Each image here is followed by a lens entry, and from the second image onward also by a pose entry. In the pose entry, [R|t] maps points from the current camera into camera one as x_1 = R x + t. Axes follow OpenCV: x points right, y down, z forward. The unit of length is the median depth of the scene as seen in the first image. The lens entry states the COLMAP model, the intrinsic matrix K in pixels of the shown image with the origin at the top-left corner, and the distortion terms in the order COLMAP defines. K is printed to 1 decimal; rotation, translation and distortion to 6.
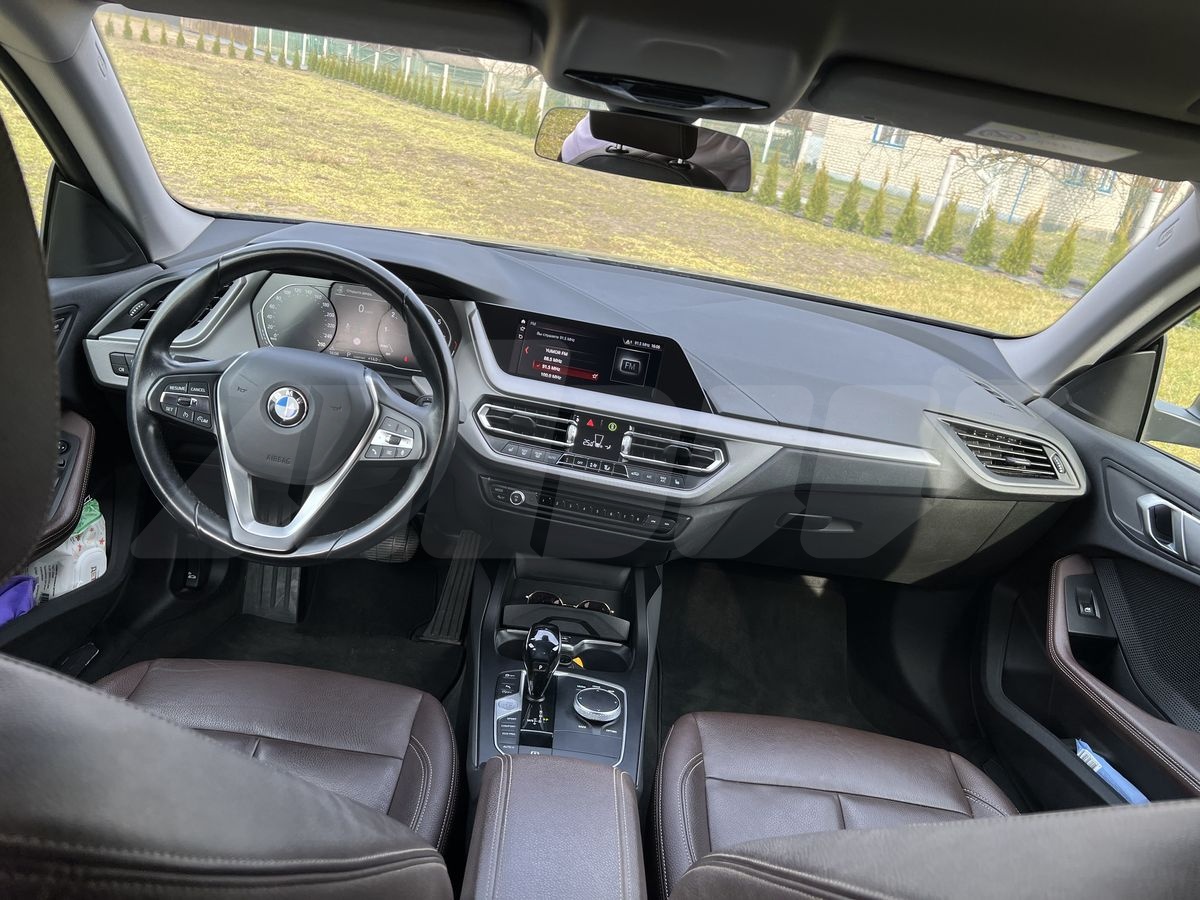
lens RADIAL K [[1001.8, 0, 600.0], [0, 1001.8, 450.0], [0, 0, 1]] dist [0.070637, -0.001288]
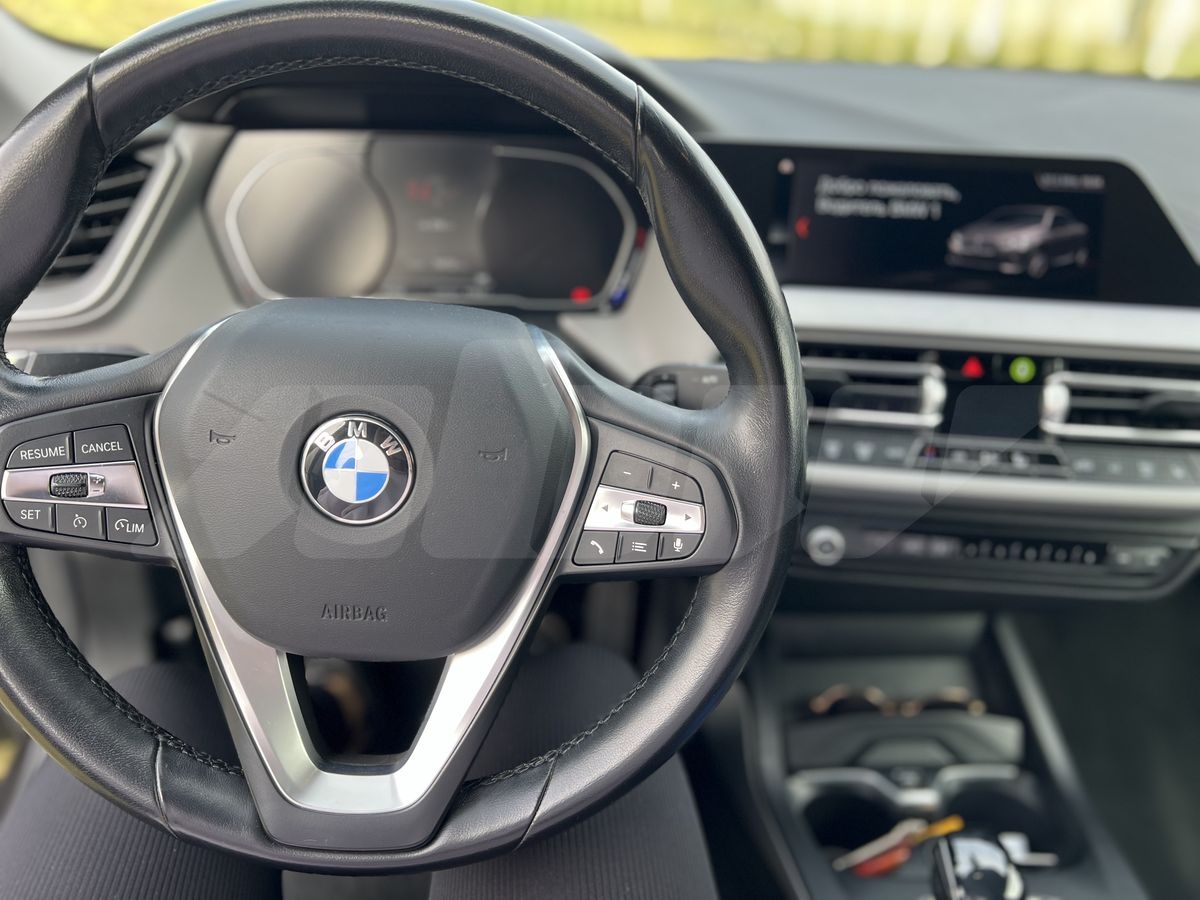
lens RADIAL K [[1001.8, 0, 600.0], [0, 1001.8, 450.0], [0, 0, 1]] dist [0.070637, -0.001288]
pose [[0.991325, -0.131192, 0.007994, -0.188795], [0.129362, 0.984639, 0.117264, -0.066935], [-0.023255, -0.115212, 0.993069, 0.536971]]
